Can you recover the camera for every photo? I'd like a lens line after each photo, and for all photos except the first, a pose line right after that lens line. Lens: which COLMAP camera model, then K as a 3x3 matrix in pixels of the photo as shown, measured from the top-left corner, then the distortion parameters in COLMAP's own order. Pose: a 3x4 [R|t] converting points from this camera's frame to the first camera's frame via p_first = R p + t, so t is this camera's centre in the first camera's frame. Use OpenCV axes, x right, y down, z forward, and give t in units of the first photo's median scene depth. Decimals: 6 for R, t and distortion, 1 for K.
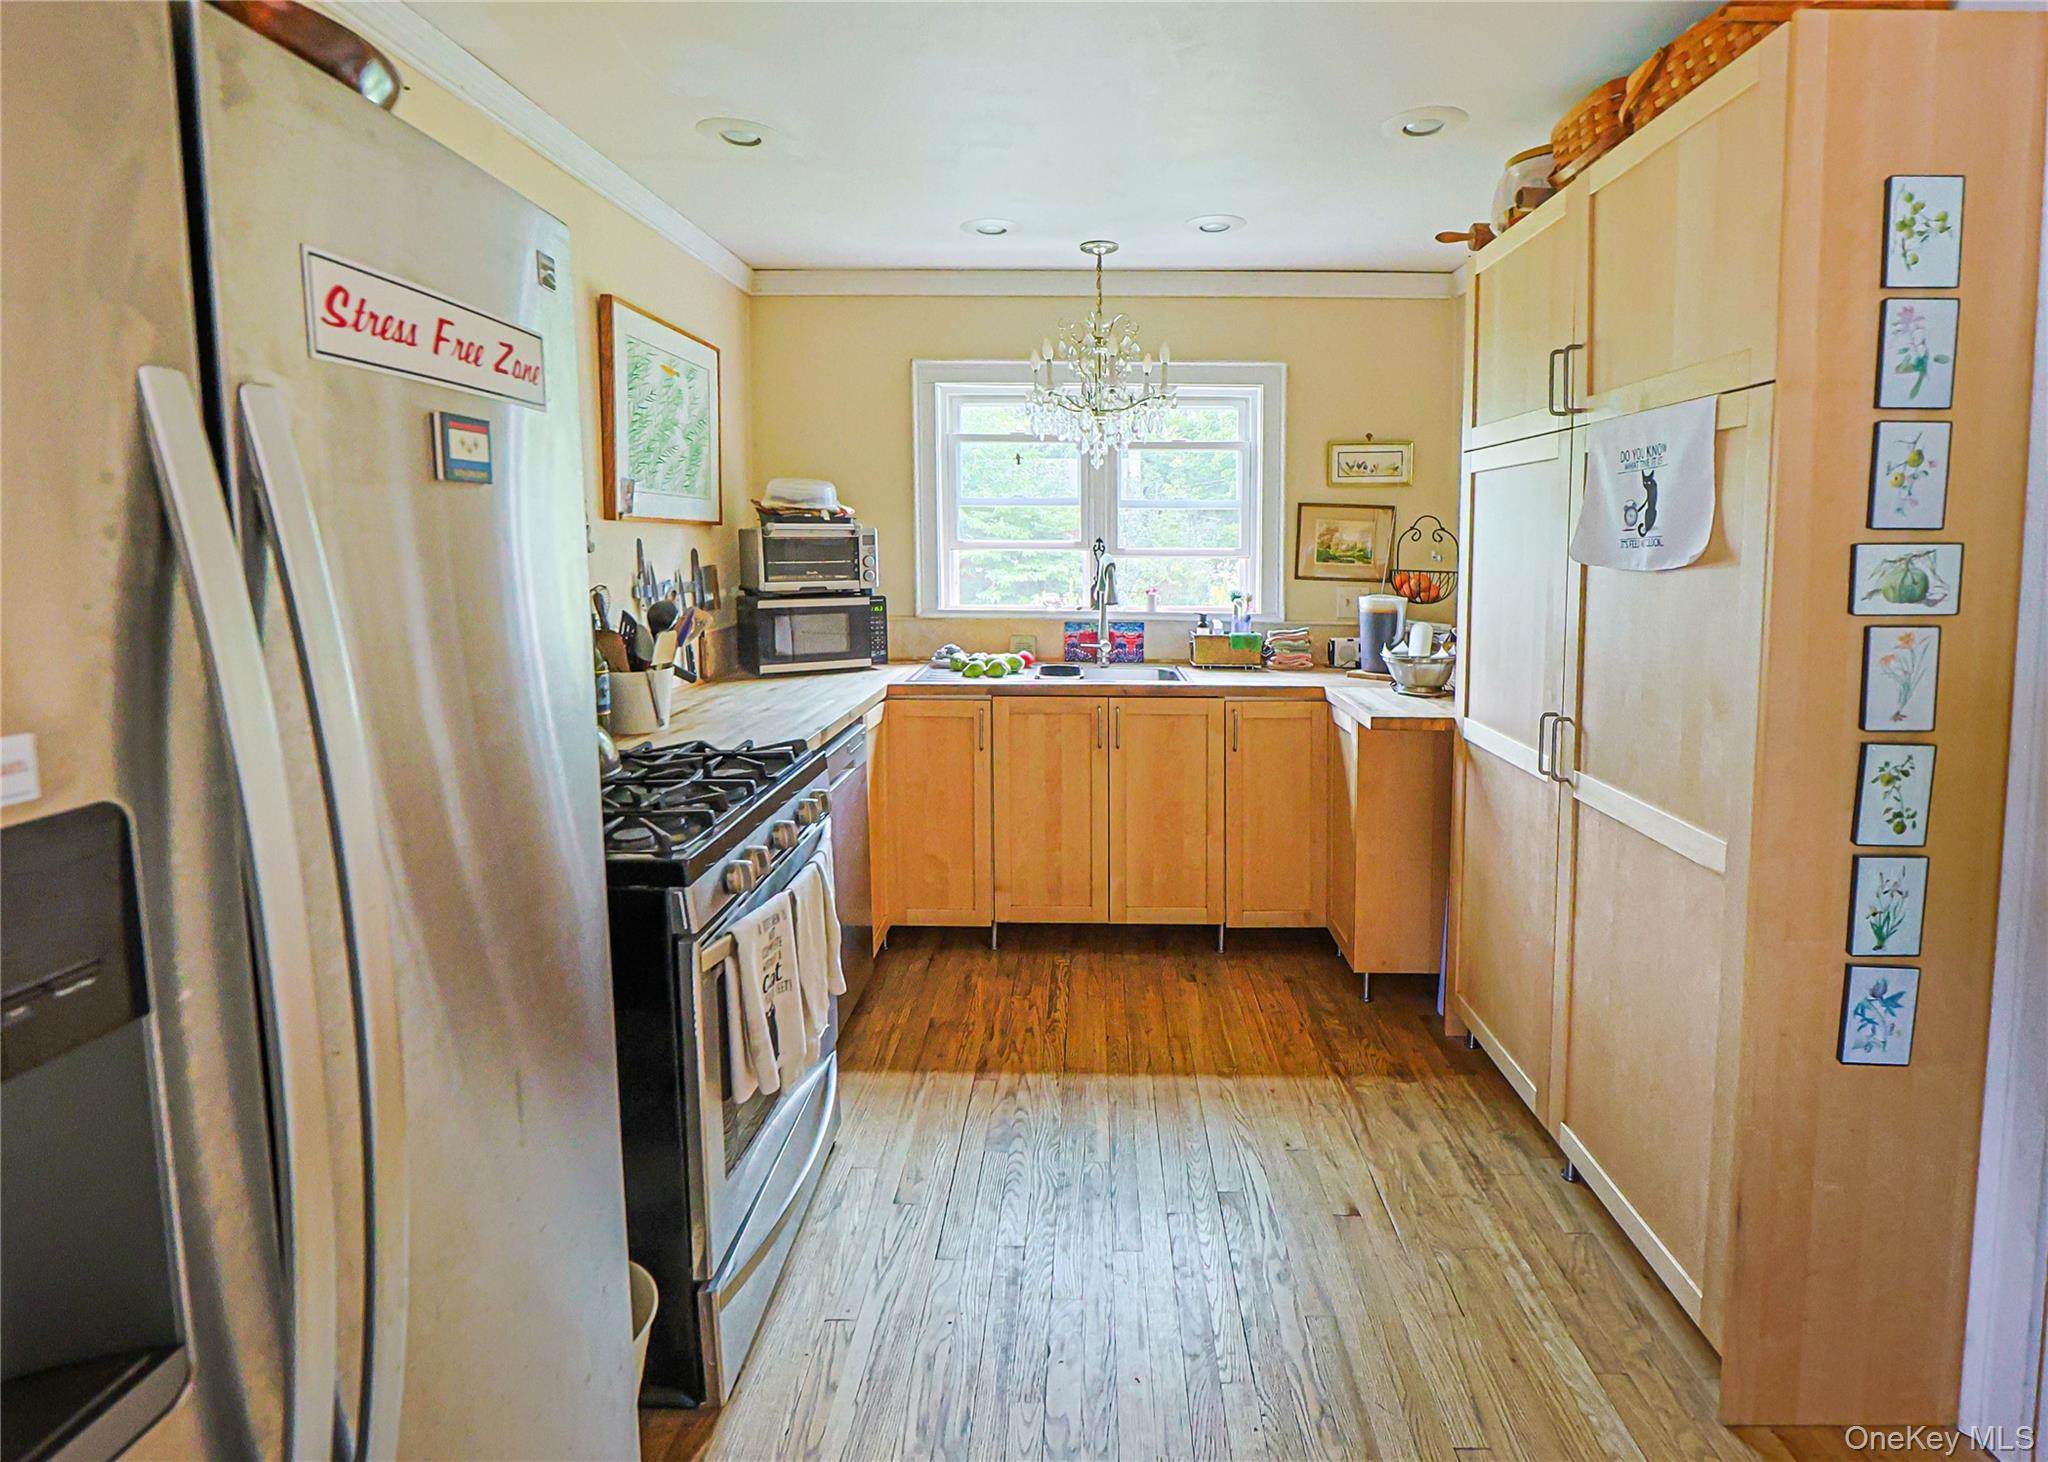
lens RADIAL K [[1015.6, 0, 1083.4], [0, 1015.6, 628.8], [0, 0, 1]] dist [0.001331, 0.000531]
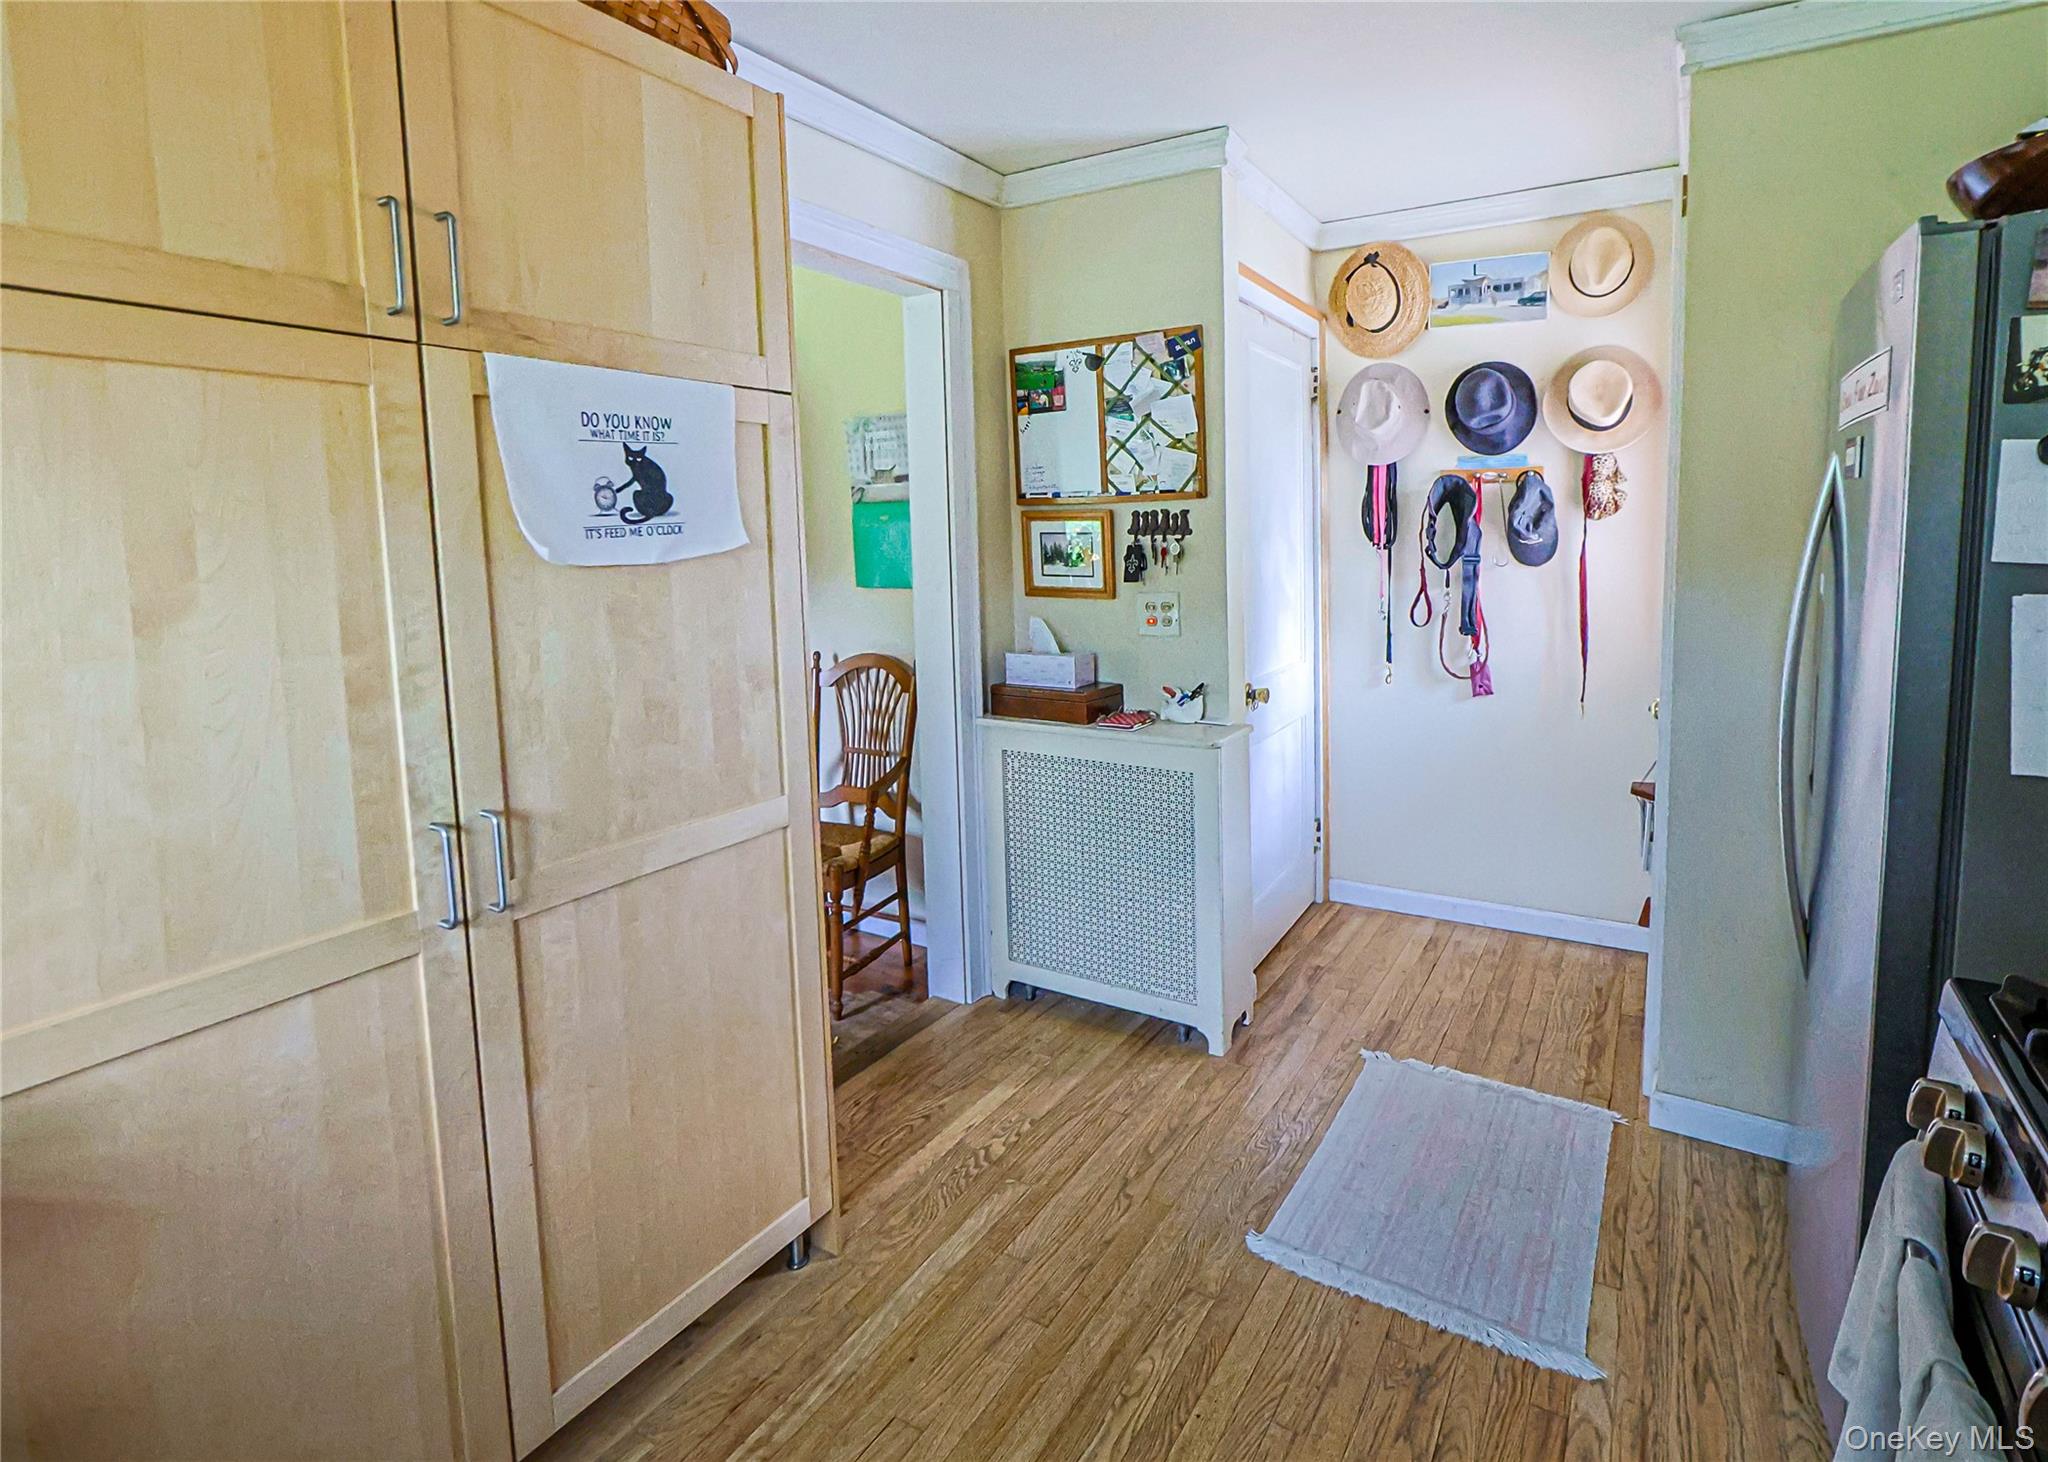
lens RADIAL K [[1009.8, 0, 1064.2], [0, 1009.8, 644.1], [0, 0, 1]] dist [-0.009802, 0.000090]
pose [[-0.860024, -0.049769, 0.507821, -0.085987], [0.060252, 0.978364, 0.197925, -0.074628], [-0.506684, 0.200817, -0.838417, 0.833873]]
